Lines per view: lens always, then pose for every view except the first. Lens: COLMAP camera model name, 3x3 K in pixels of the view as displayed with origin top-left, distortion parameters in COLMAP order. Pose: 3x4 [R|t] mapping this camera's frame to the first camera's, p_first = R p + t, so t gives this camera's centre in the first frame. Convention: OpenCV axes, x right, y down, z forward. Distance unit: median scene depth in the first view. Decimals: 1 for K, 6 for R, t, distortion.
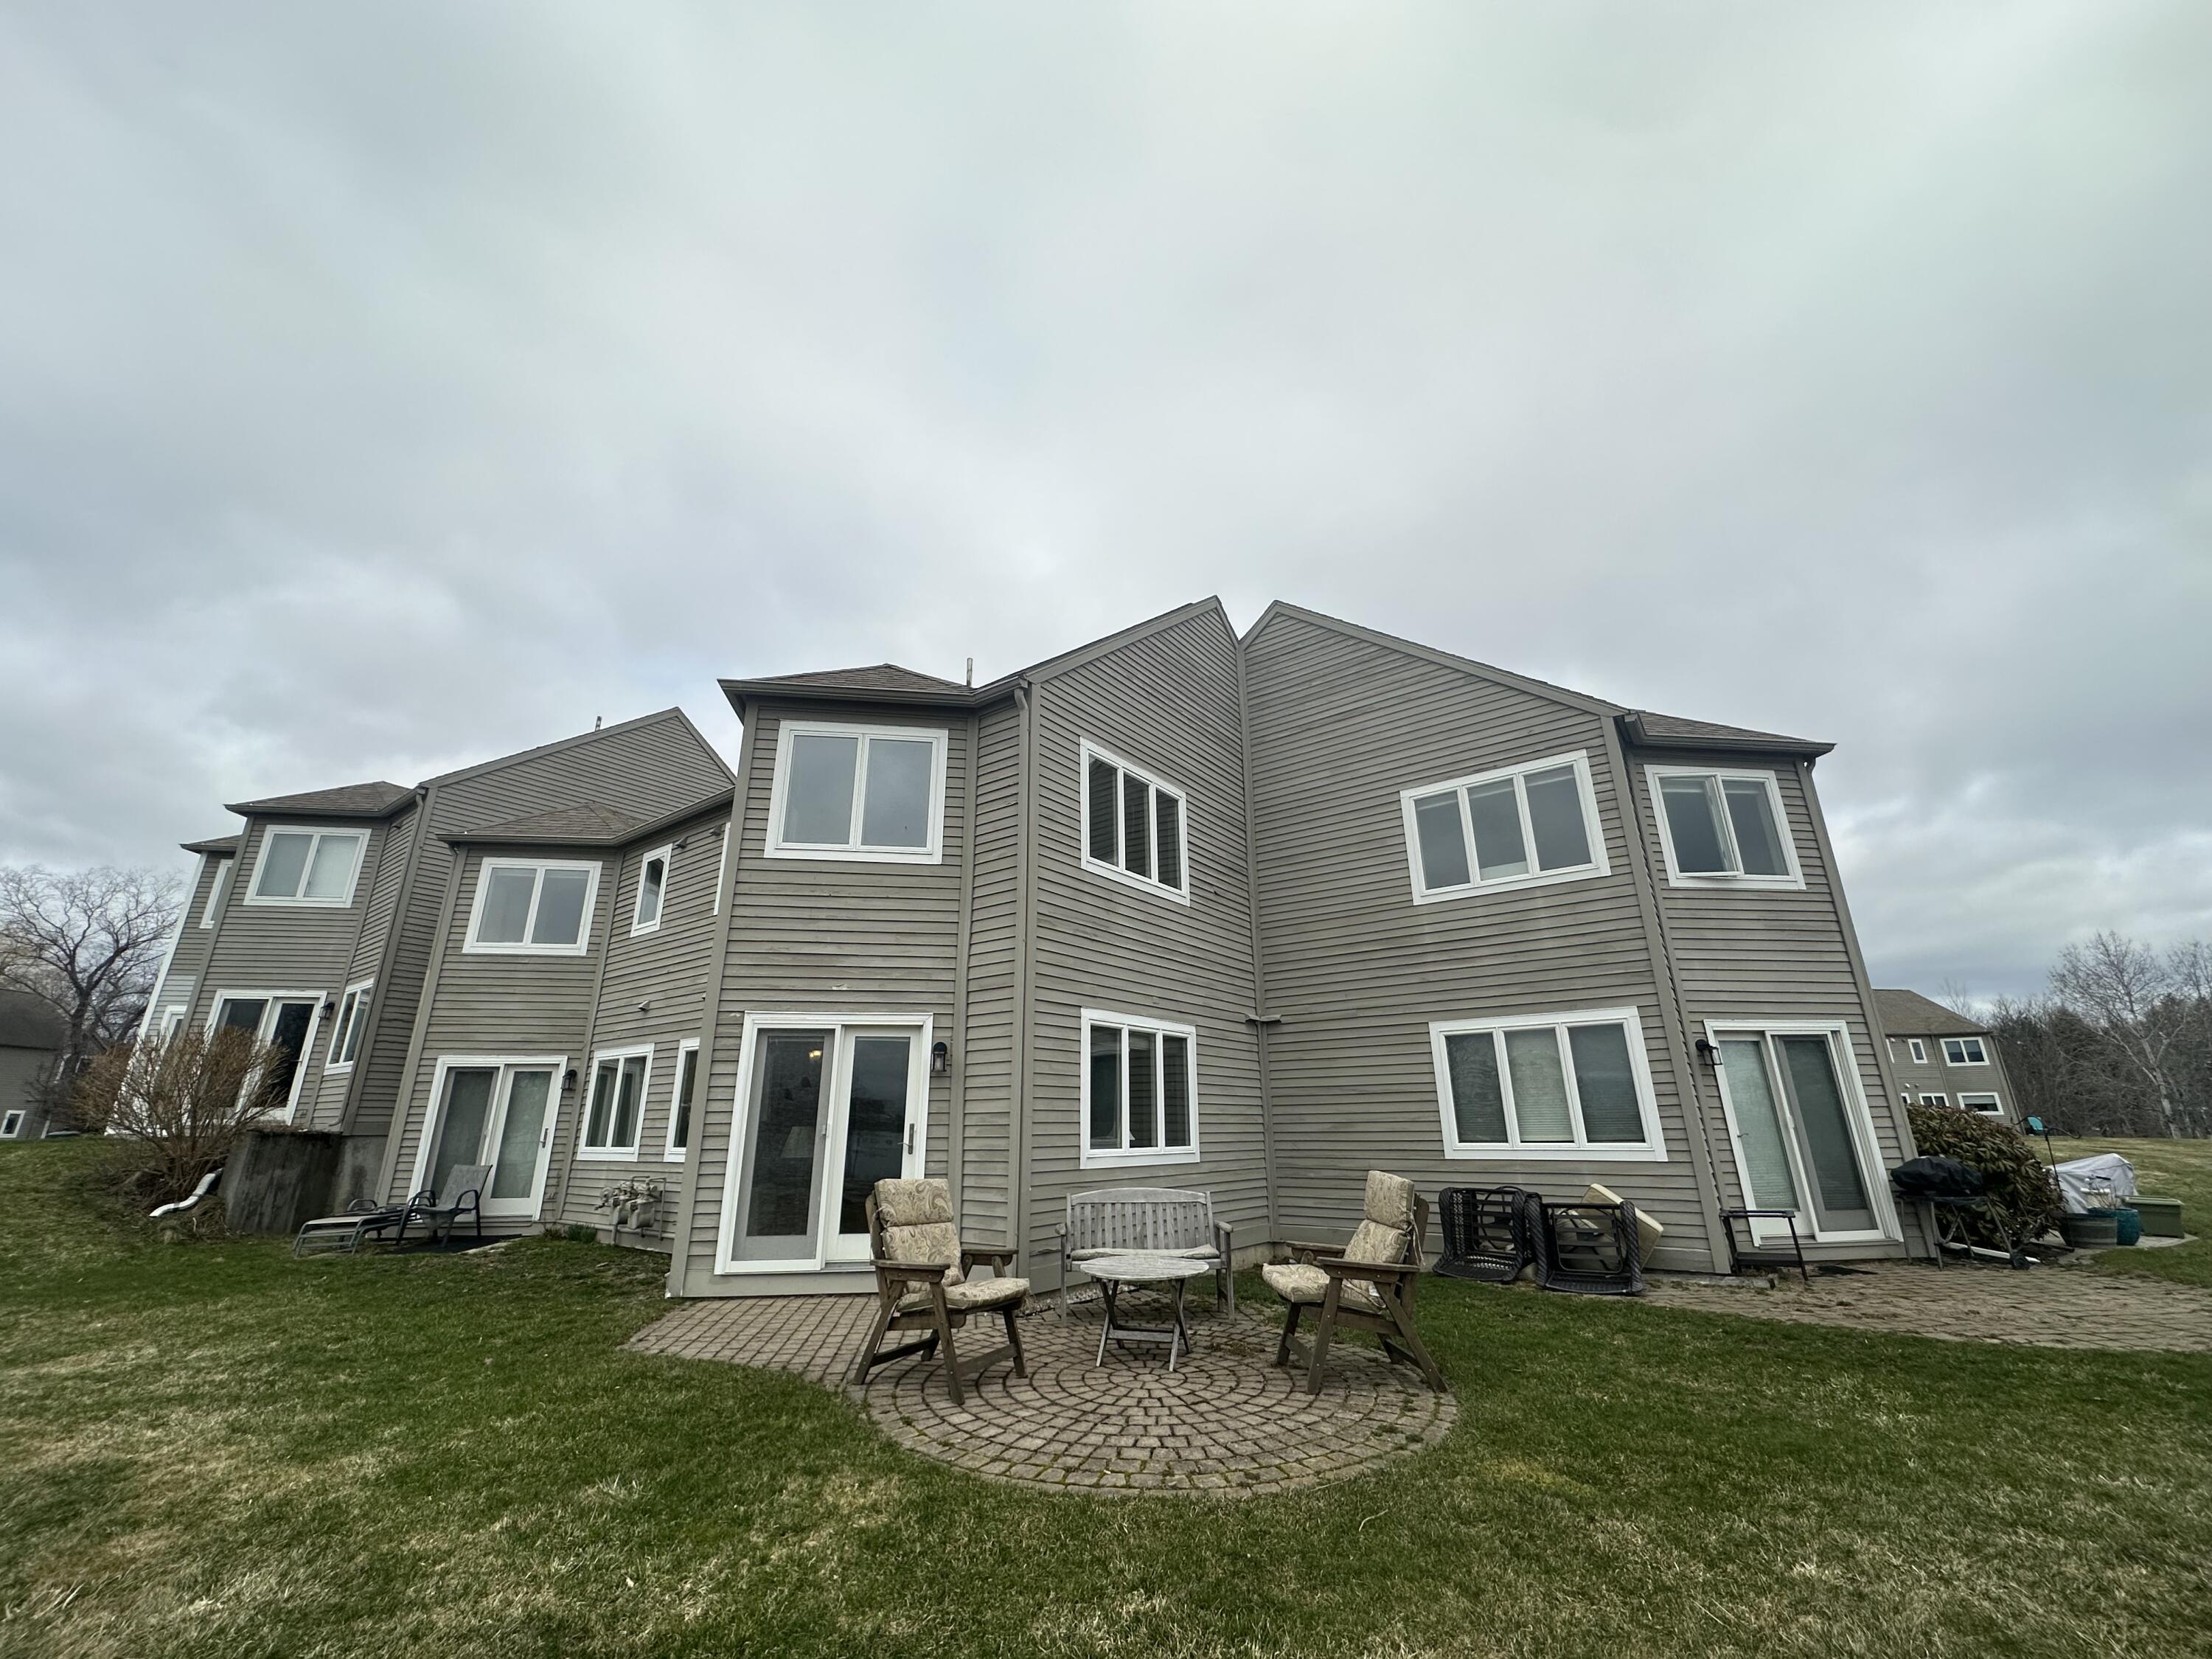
lens RADIAL K [[885.2, 0, 1105.5], [0, 885.2, 832.5], [0, 0, 1]] dist [-0.002624, 0.000596]
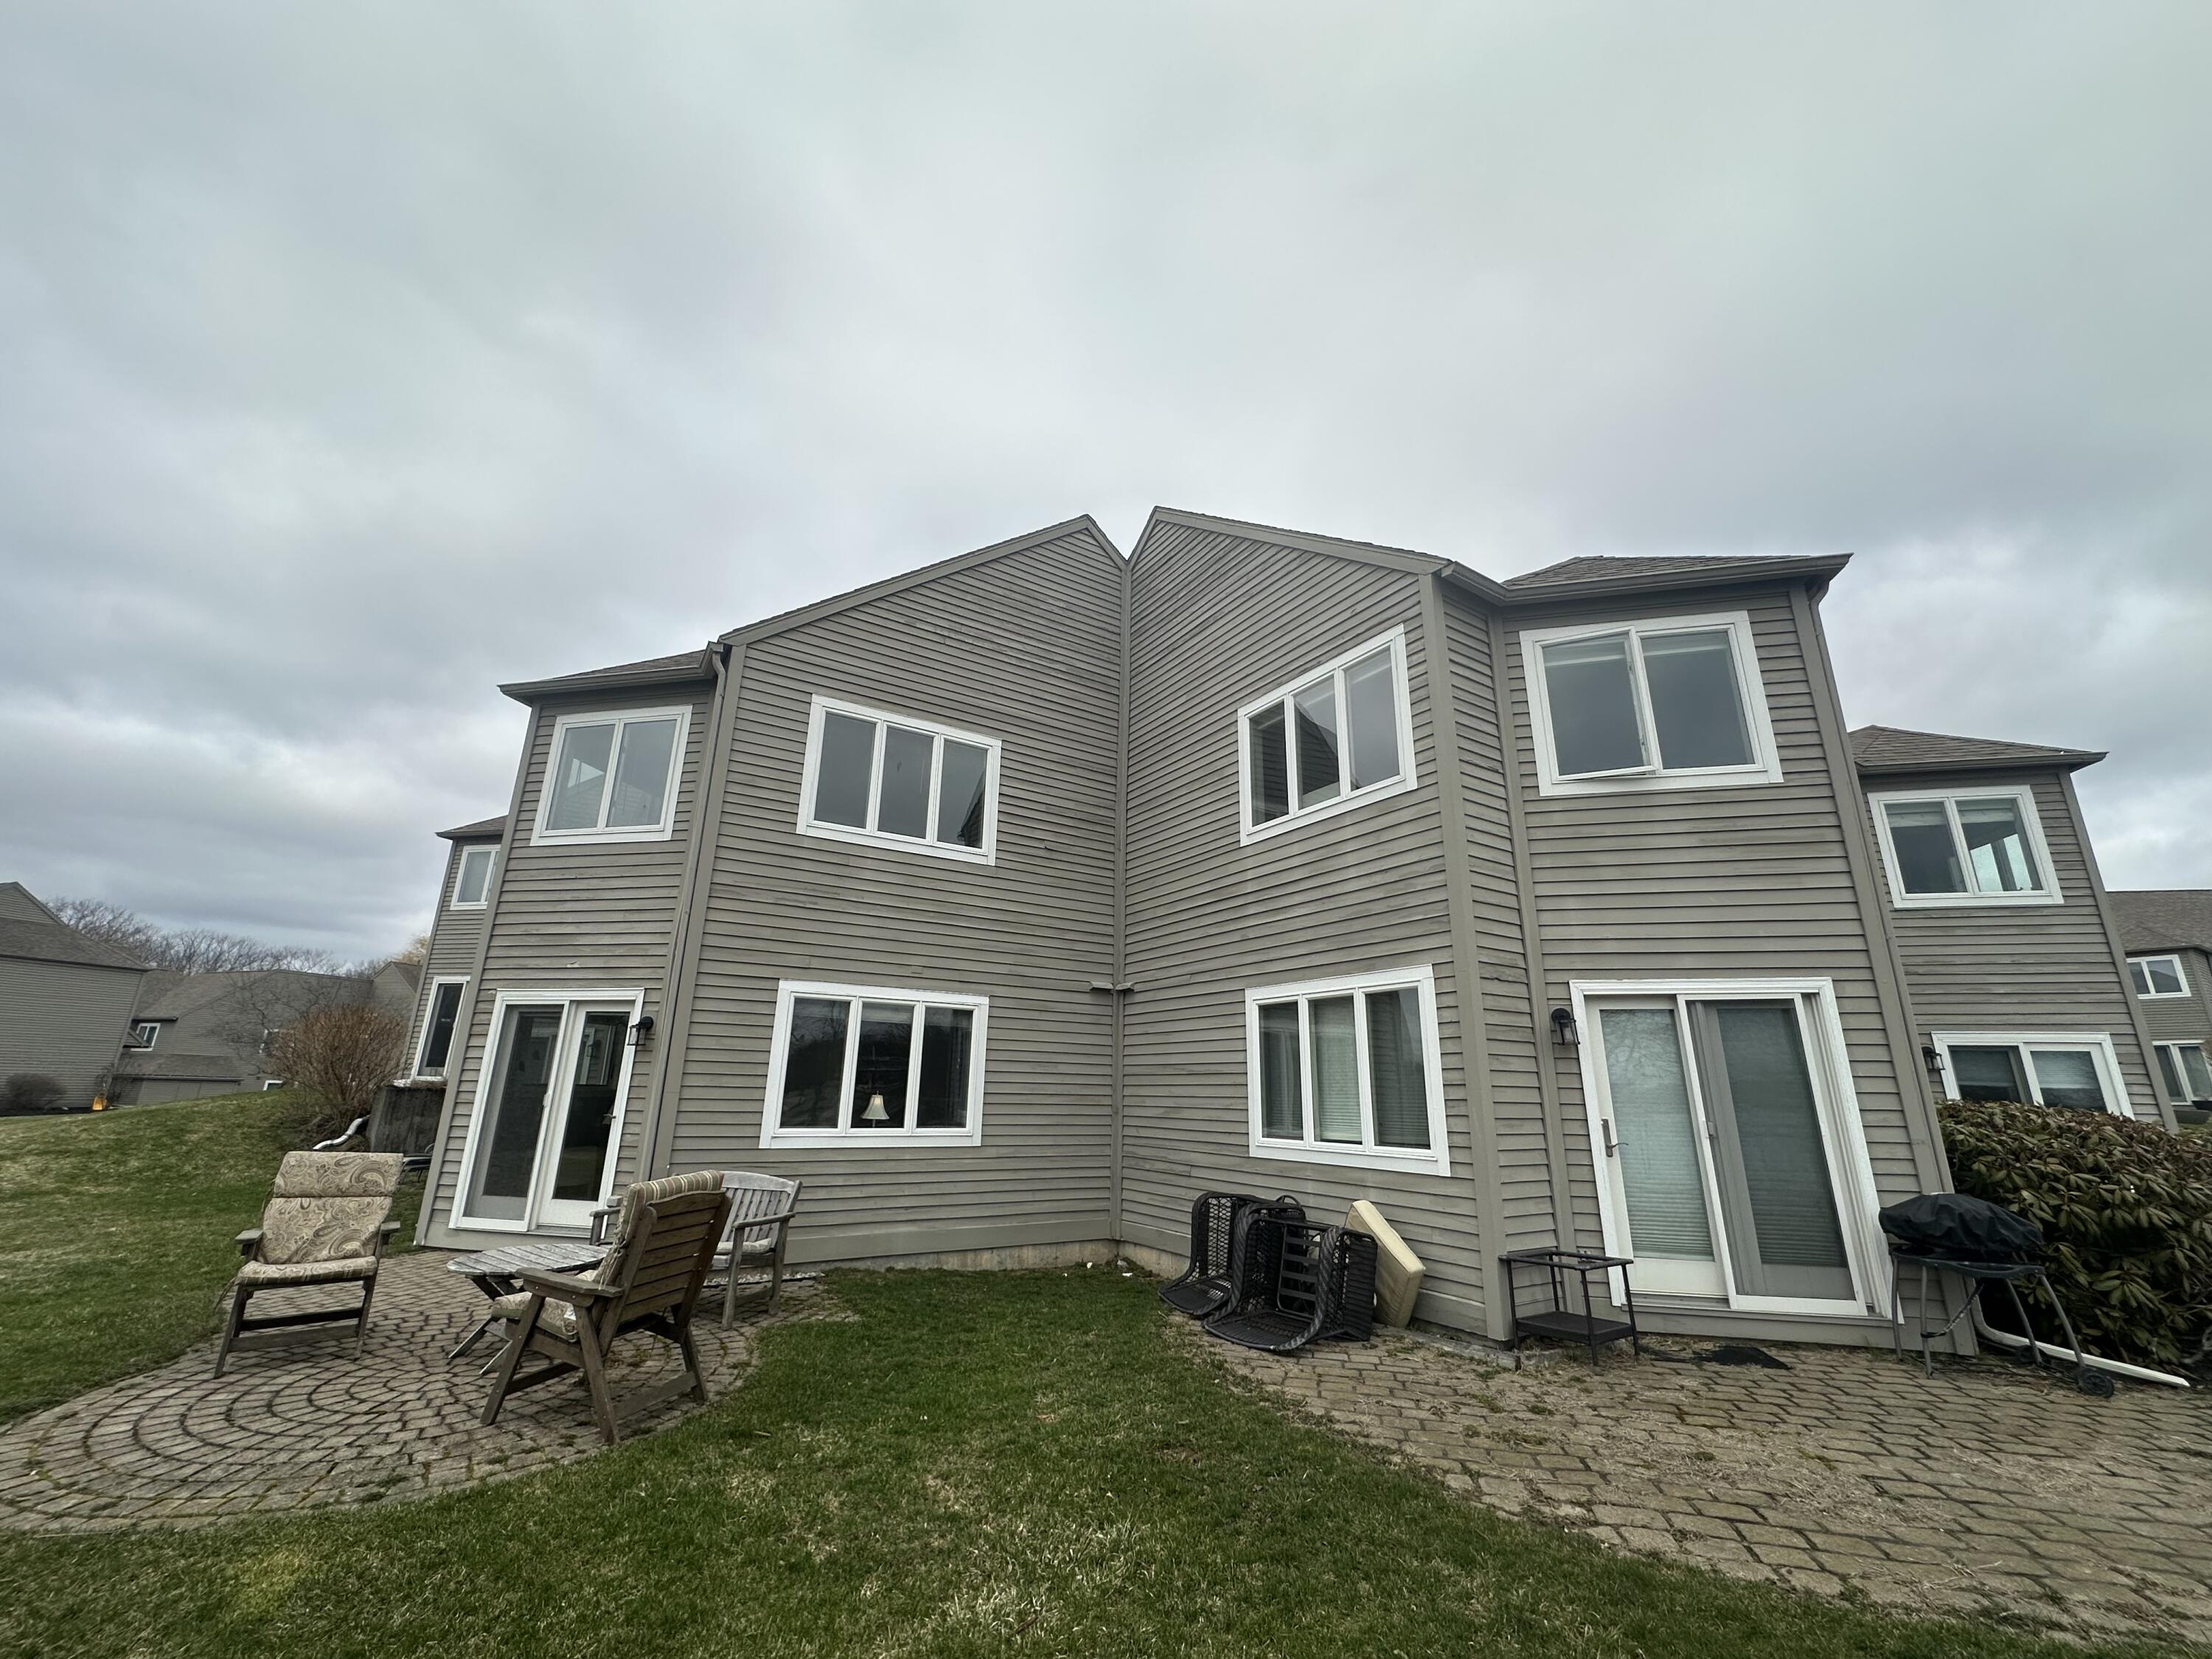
lens RADIAL K [[885.2, 0, 1105.5], [0, 885.2, 832.5], [0, 0, 1]] dist [-0.002624, 0.000596]
pose [[0.935276, -0.075663, -0.345736, 0.577577], [0.087274, 0.996020, 0.018118, 0.048590], [0.342989, -0.047119, 0.938157, 0.213810]]
